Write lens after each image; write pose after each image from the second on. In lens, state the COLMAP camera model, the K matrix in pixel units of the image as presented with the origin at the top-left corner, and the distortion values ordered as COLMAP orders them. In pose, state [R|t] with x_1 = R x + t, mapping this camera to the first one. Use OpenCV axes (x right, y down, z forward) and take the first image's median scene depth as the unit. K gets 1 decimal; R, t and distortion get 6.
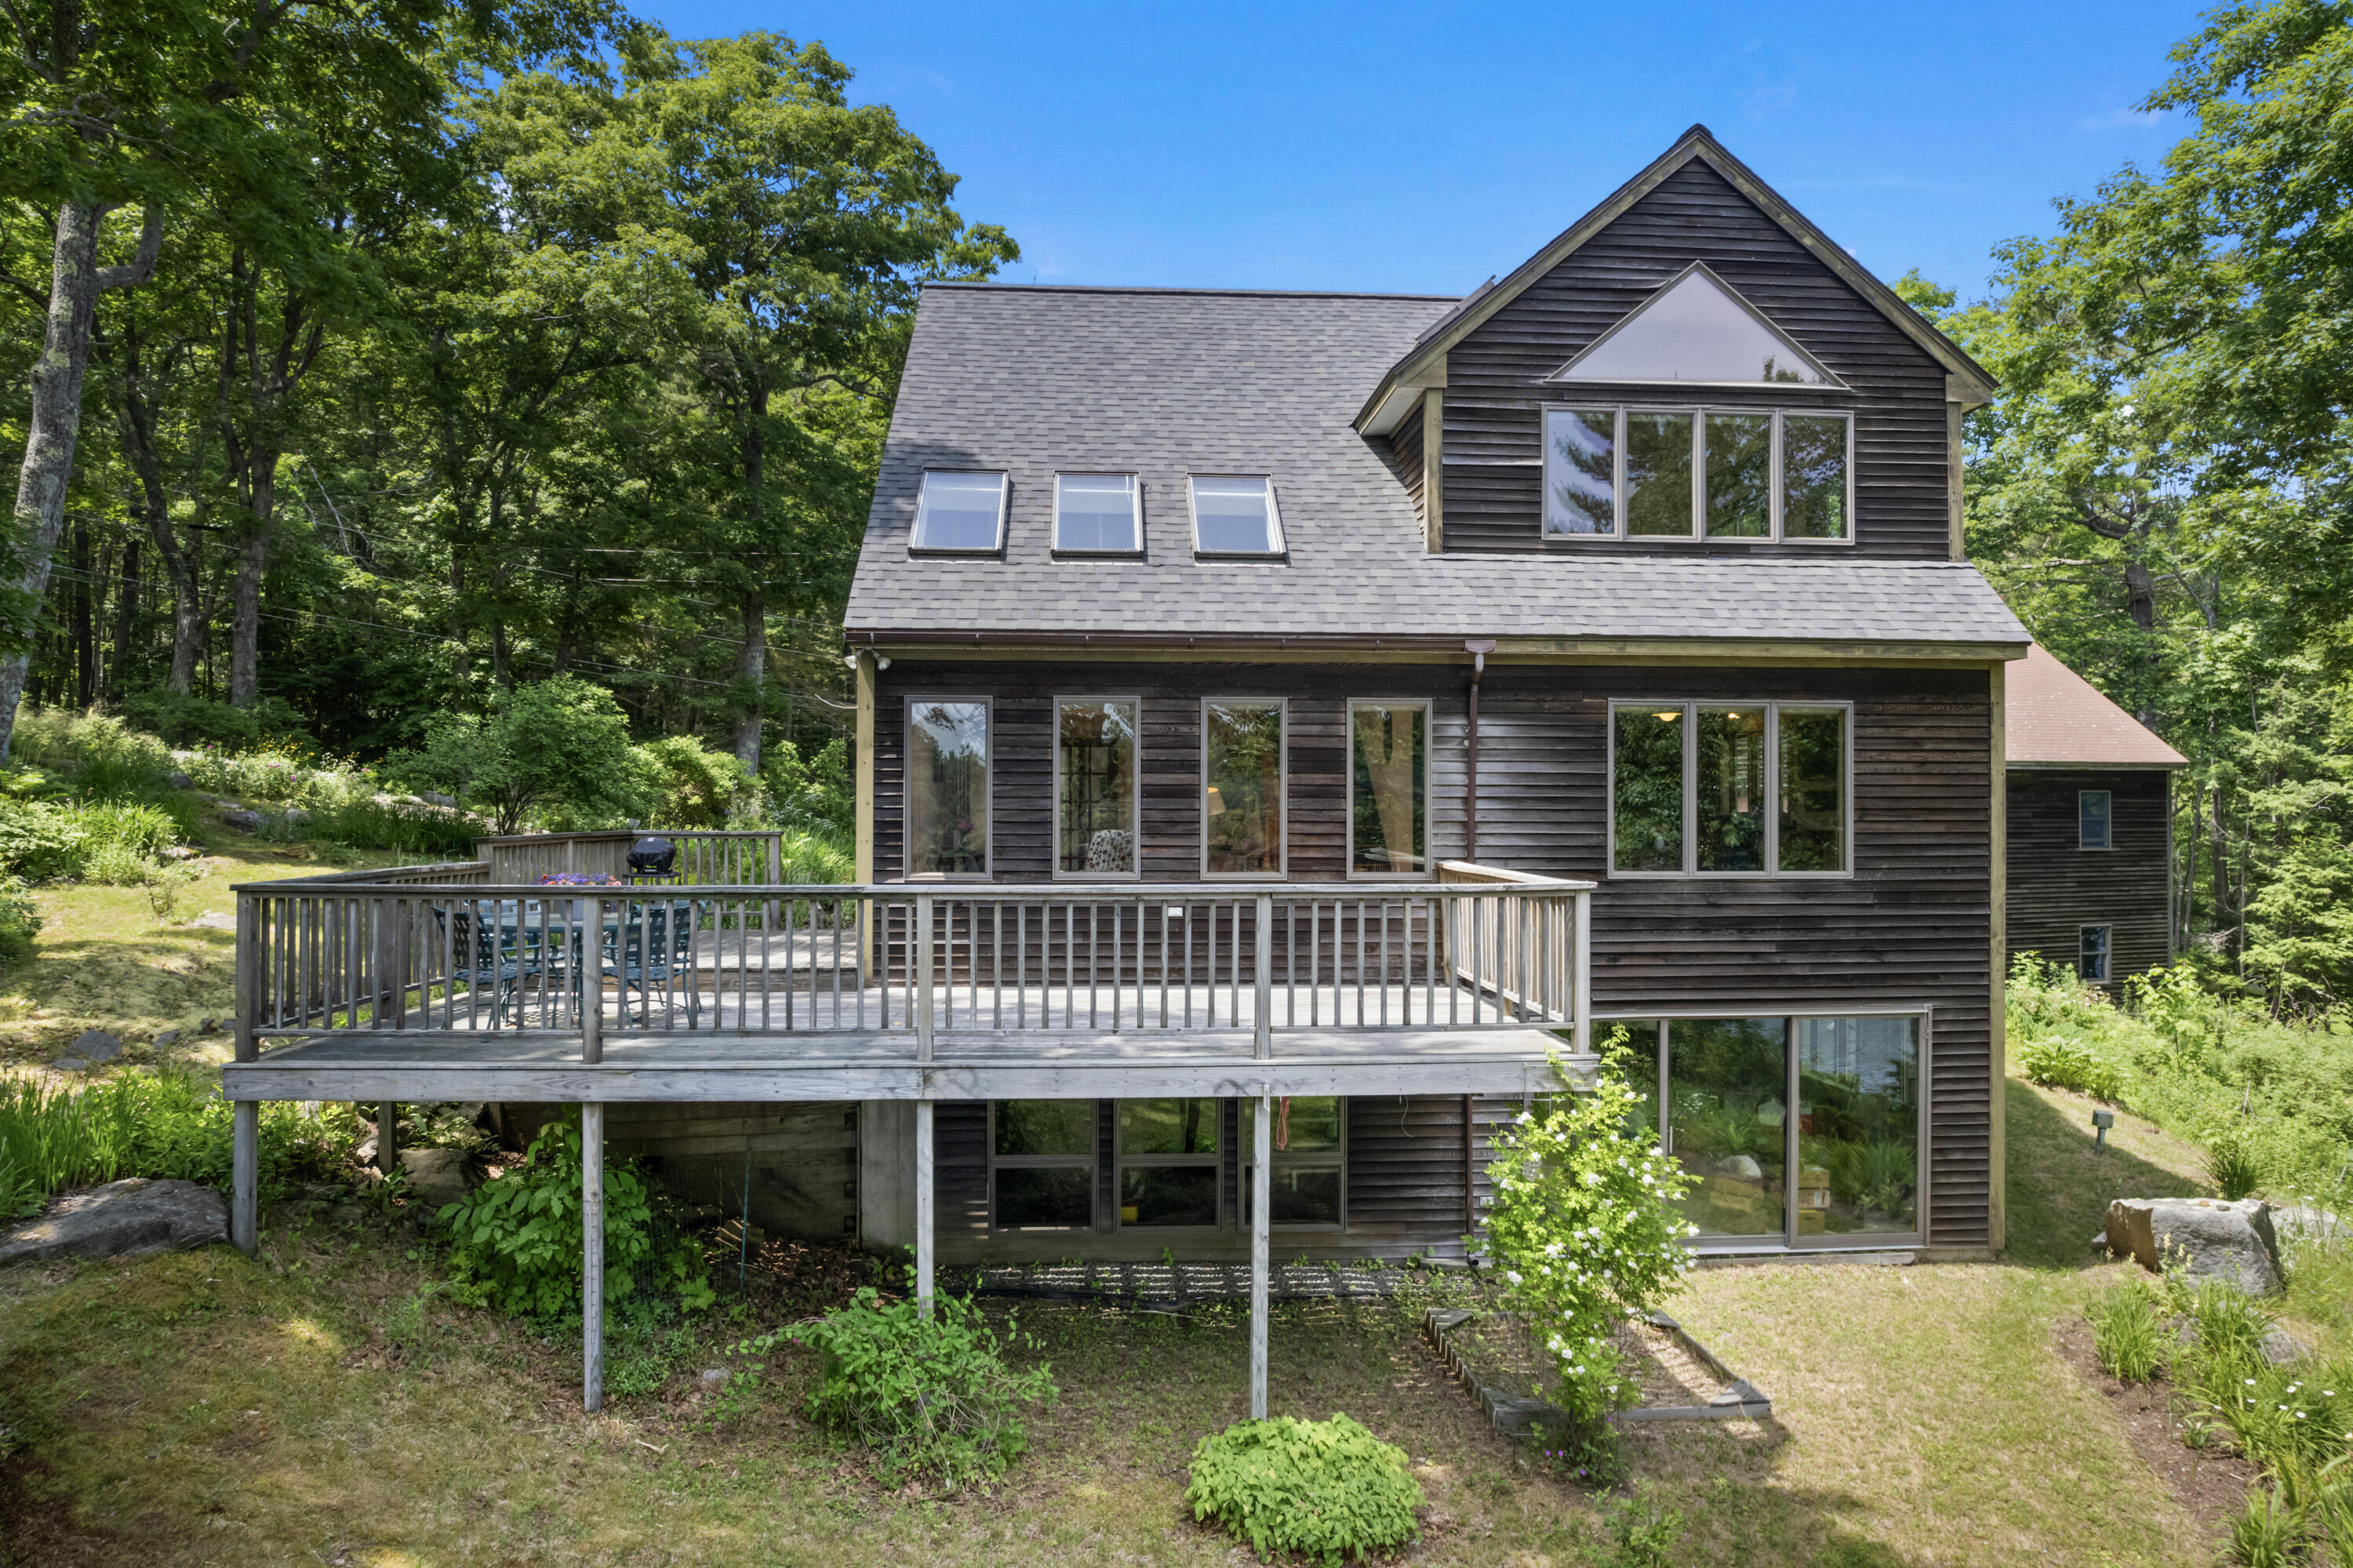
lens RADIAL K [[1504.7, 0, 1175.0], [0, 1504.7, 787.8], [0, 0, 1]] dist [-0.053236, 0.036436]
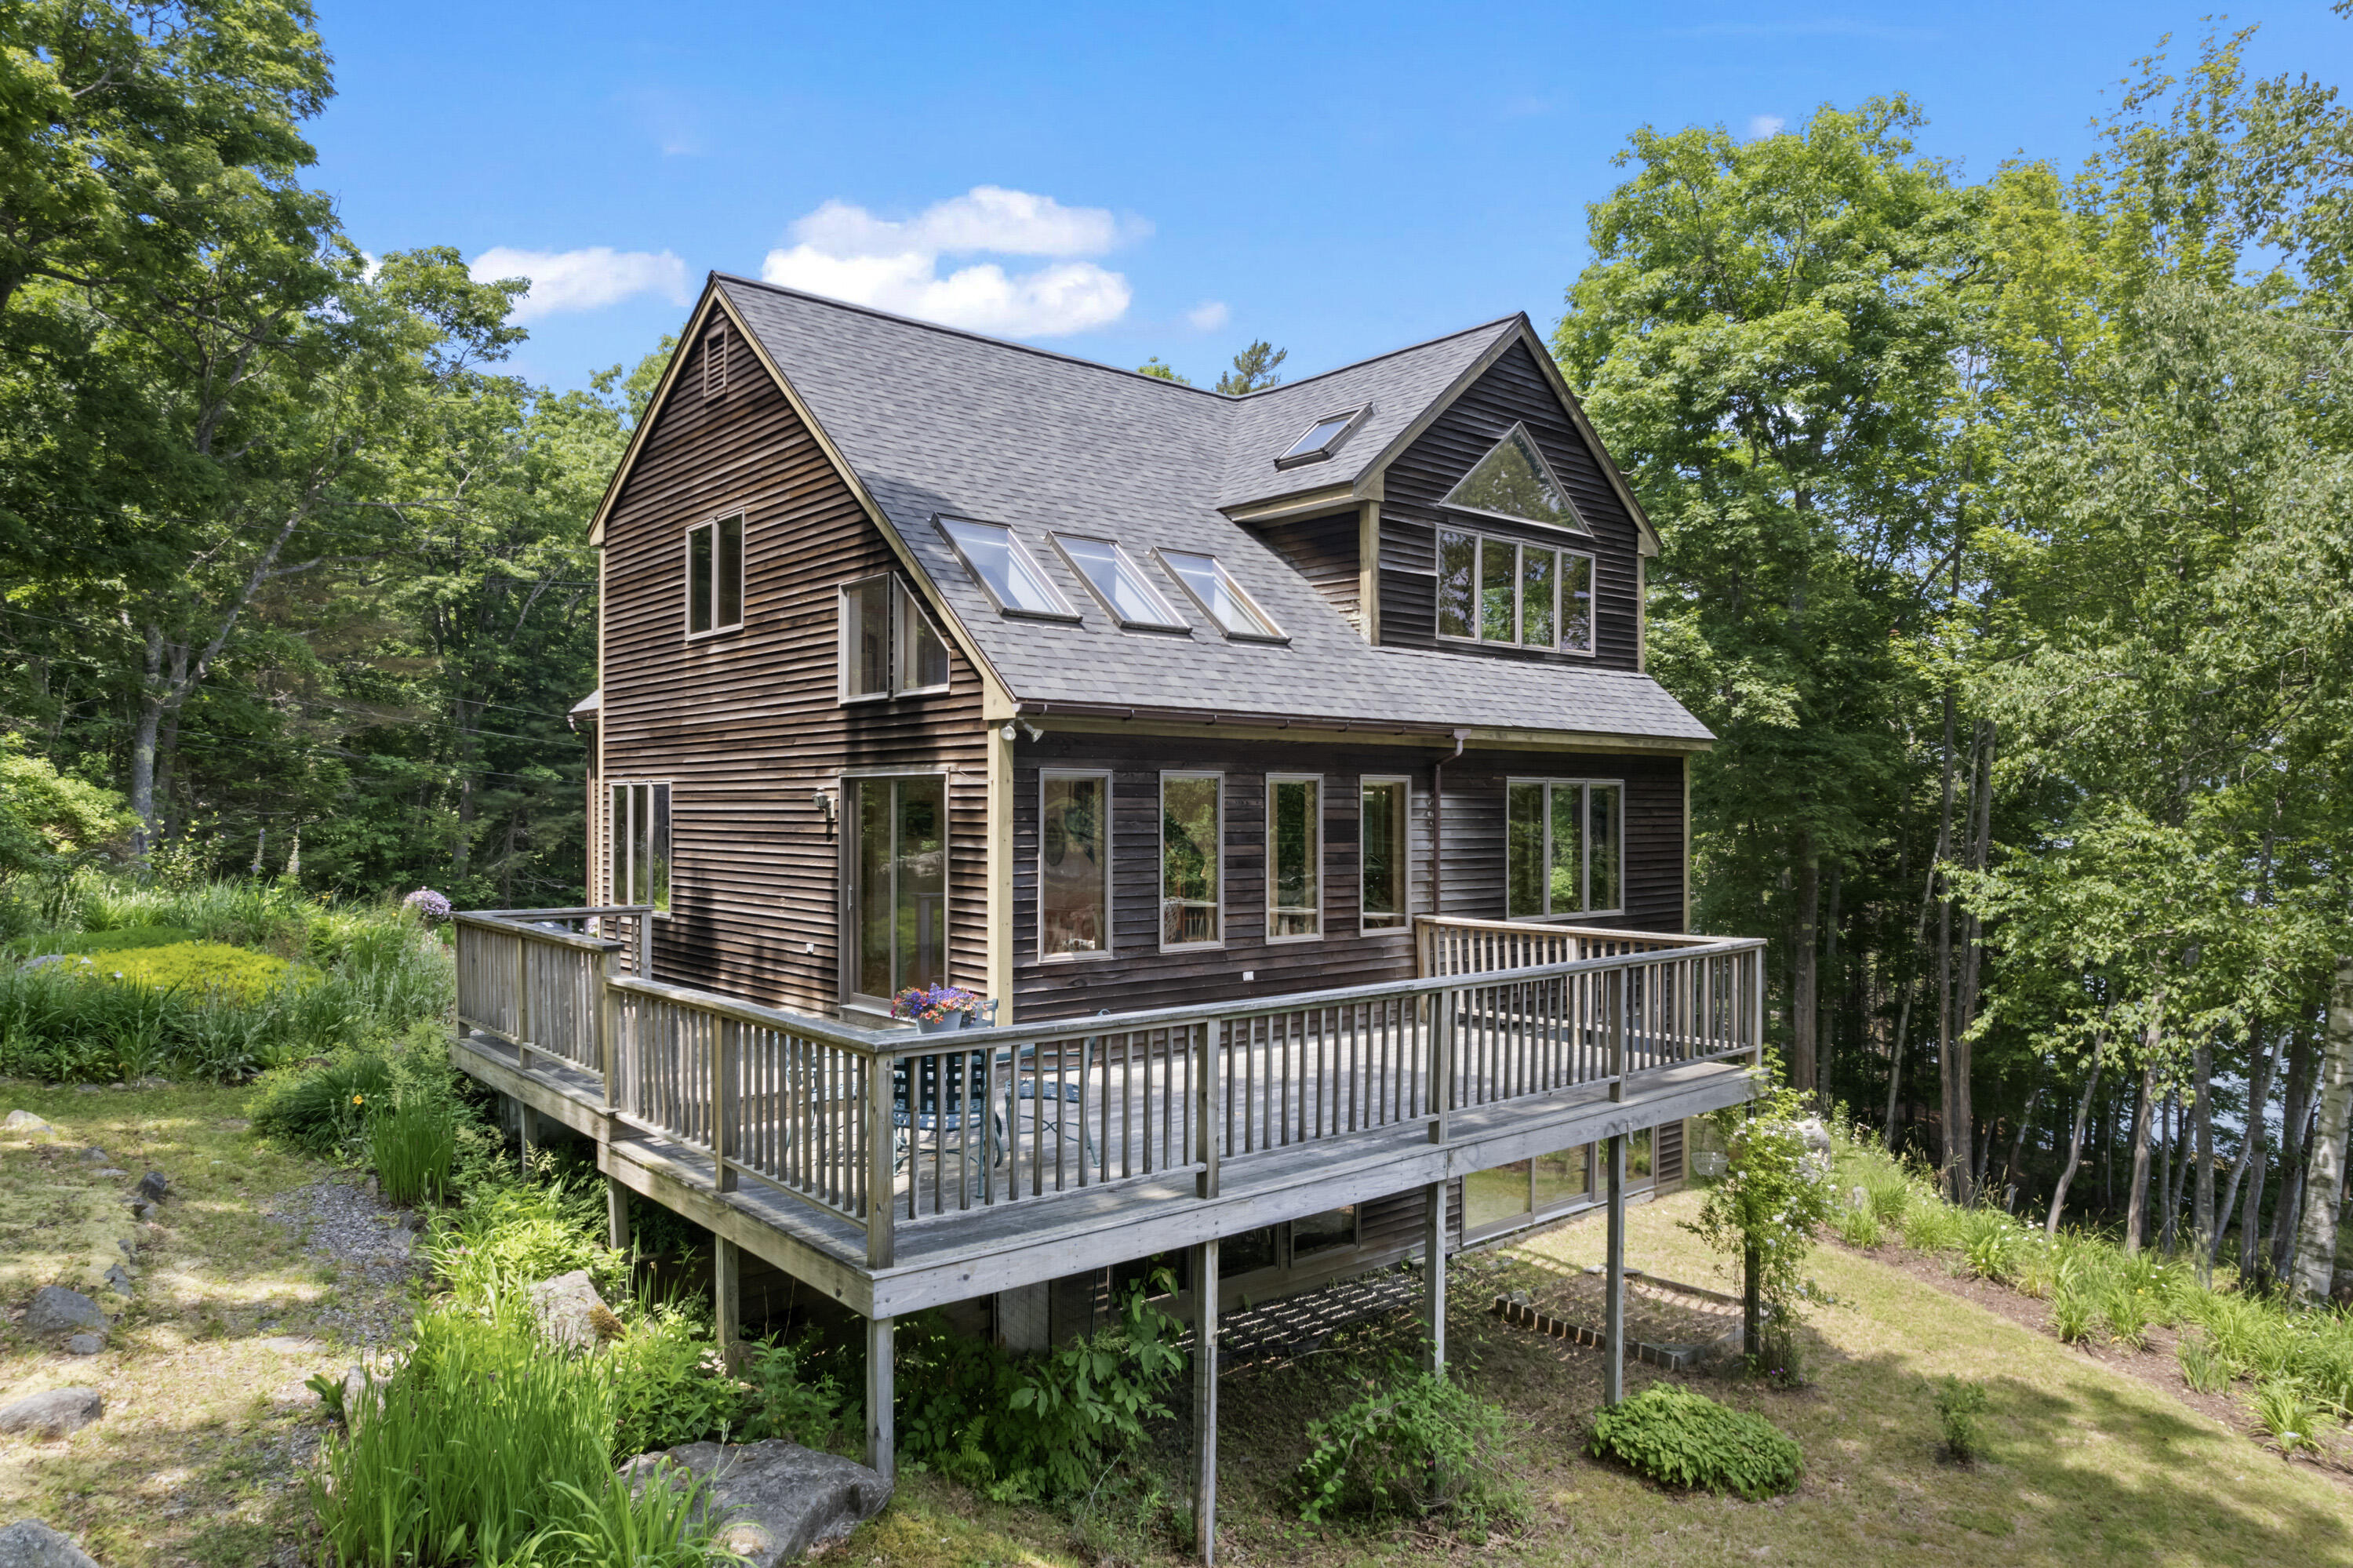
lens RADIAL K [[1504.7, 0, 1184.8], [0, 1504.7, 794.7], [0, 0, 1]] dist [-0.053236, 0.036436]
pose [[0.795629, 0.002382, 0.605780, -0.660257], [-0.004757, 0.999986, 0.002316, -0.046155], [-0.605766, -0.004724, 0.795629, 0.181818]]
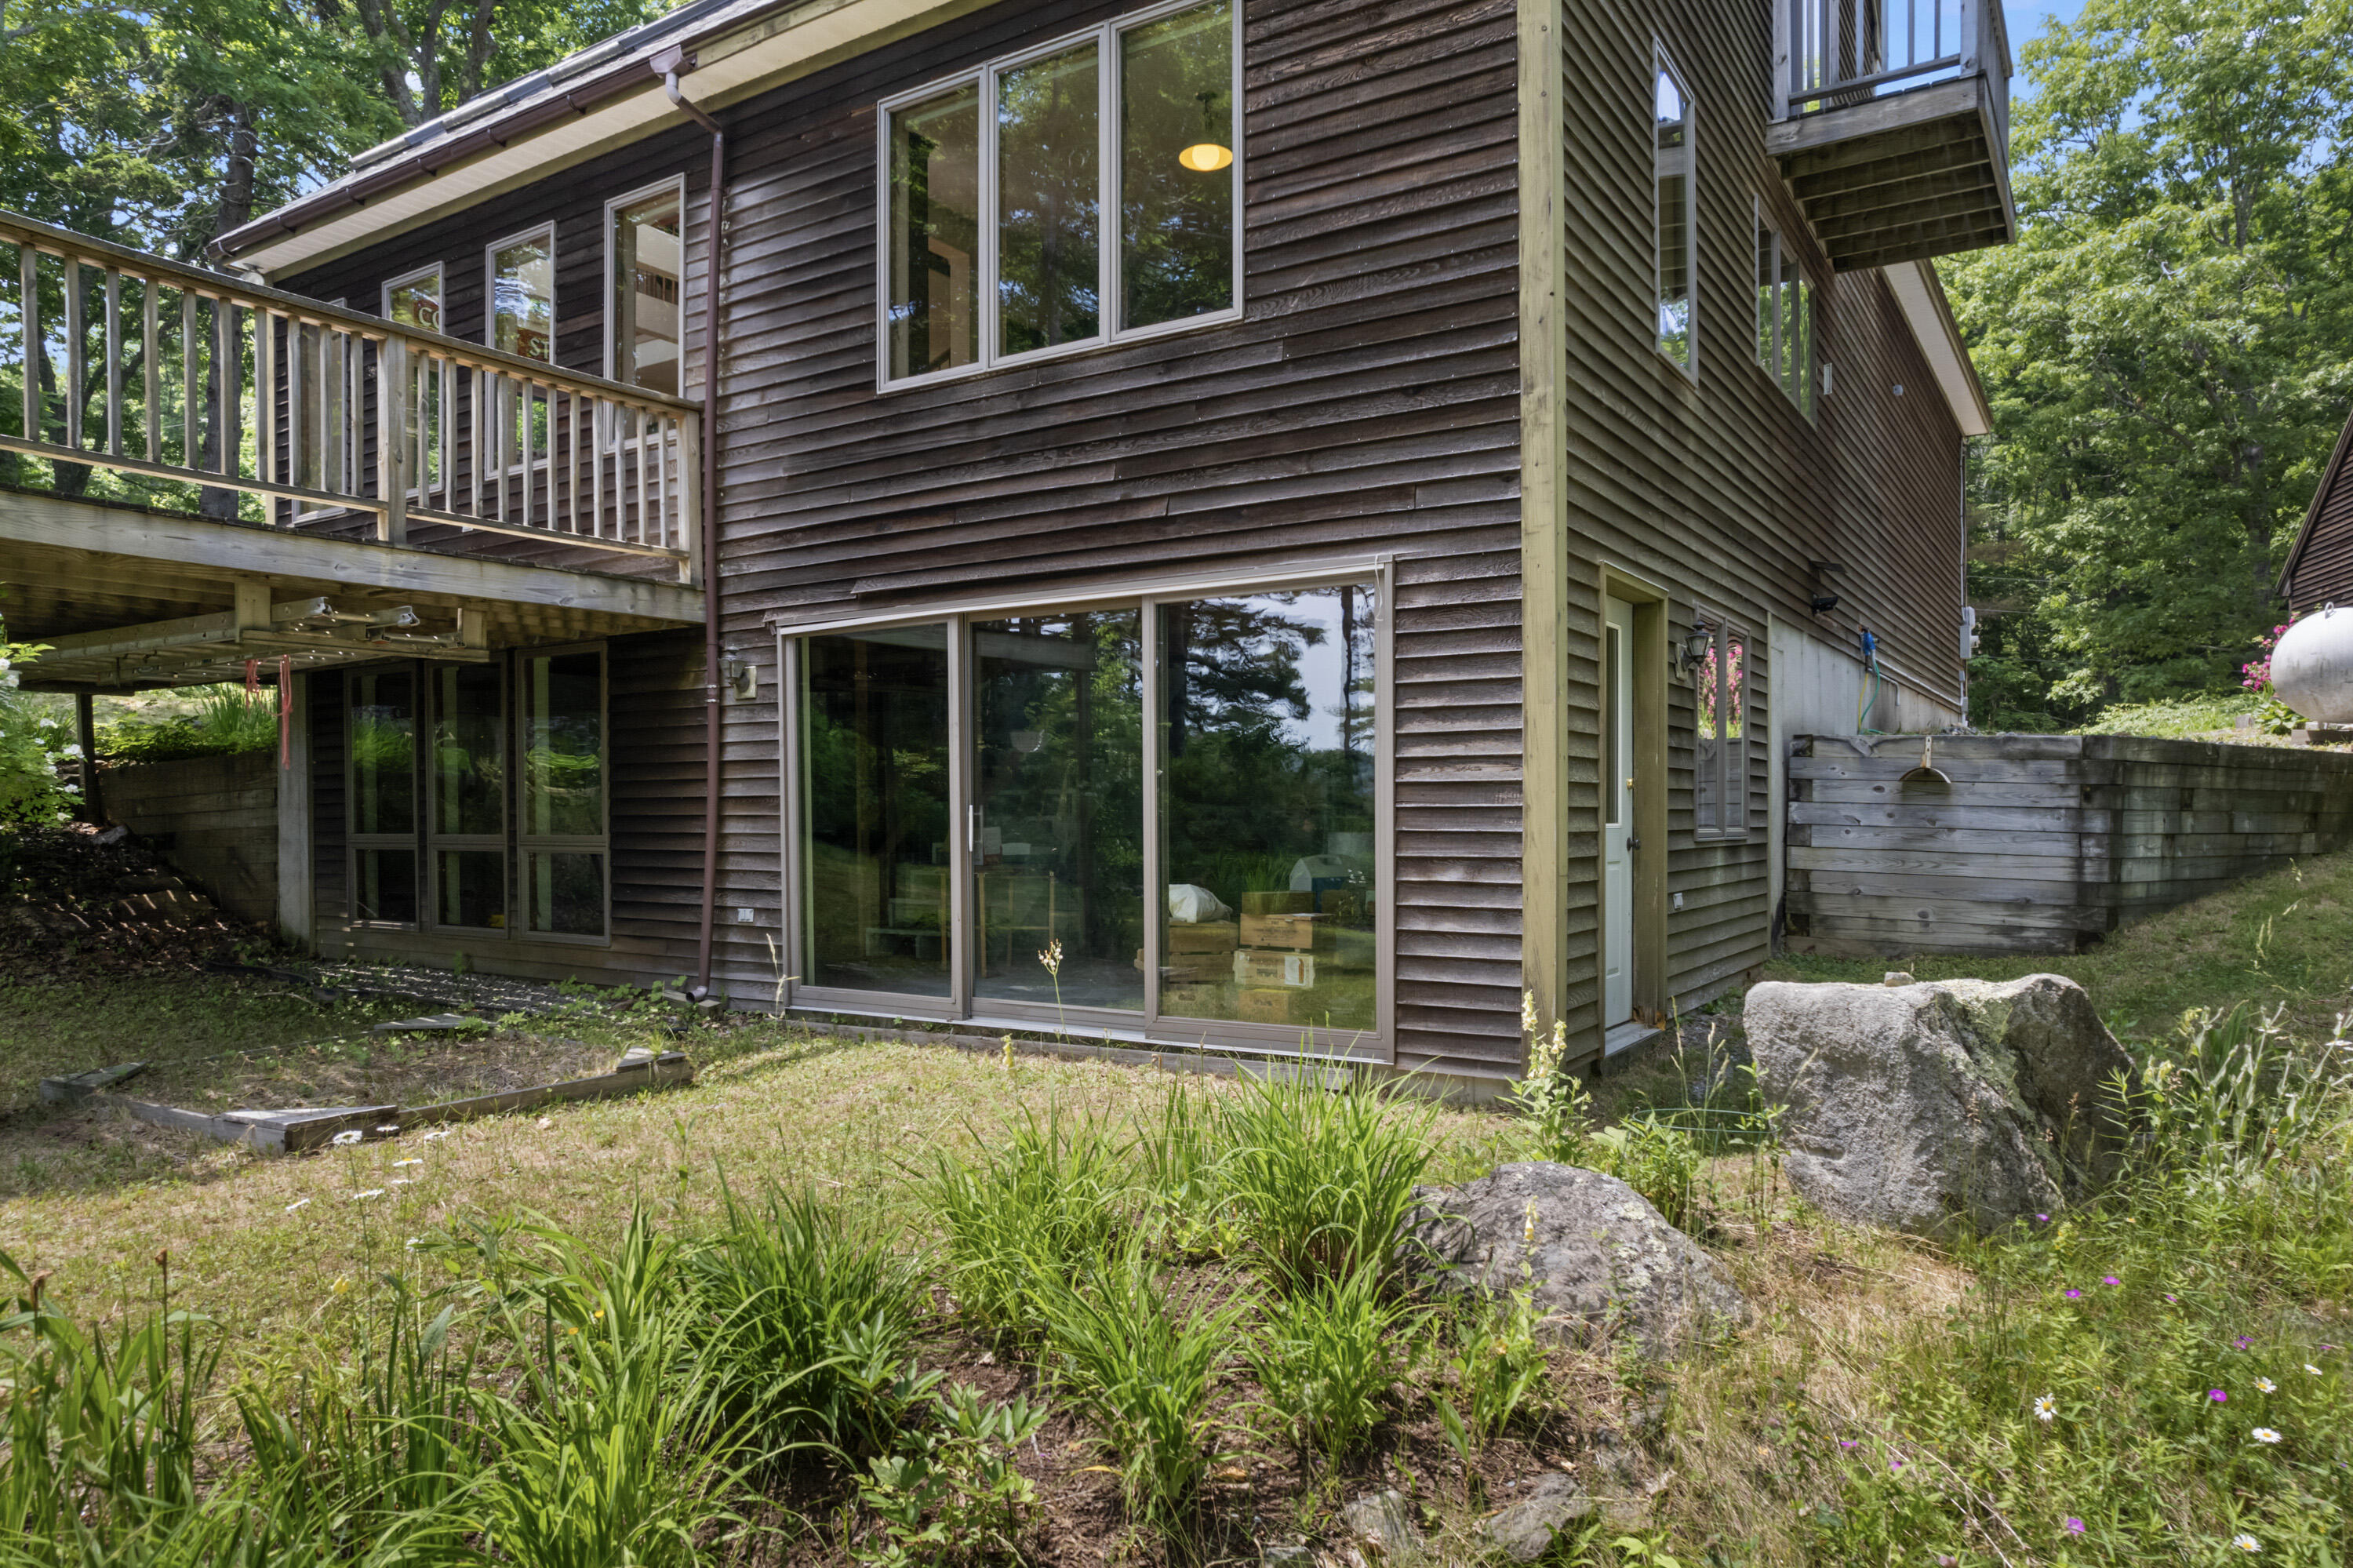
lens RADIAL K [[1504.7, 0, 1185.9], [0, 1504.7, 839.1], [0, 0, 1]] dist [-0.053236, 0.036436]
pose [[0.807460, 0.002707, -0.589917, 0.741367], [0.008442, 0.999834, 0.016144, 0.230011], [0.589862, -0.018016, 0.807303, 0.576139]]
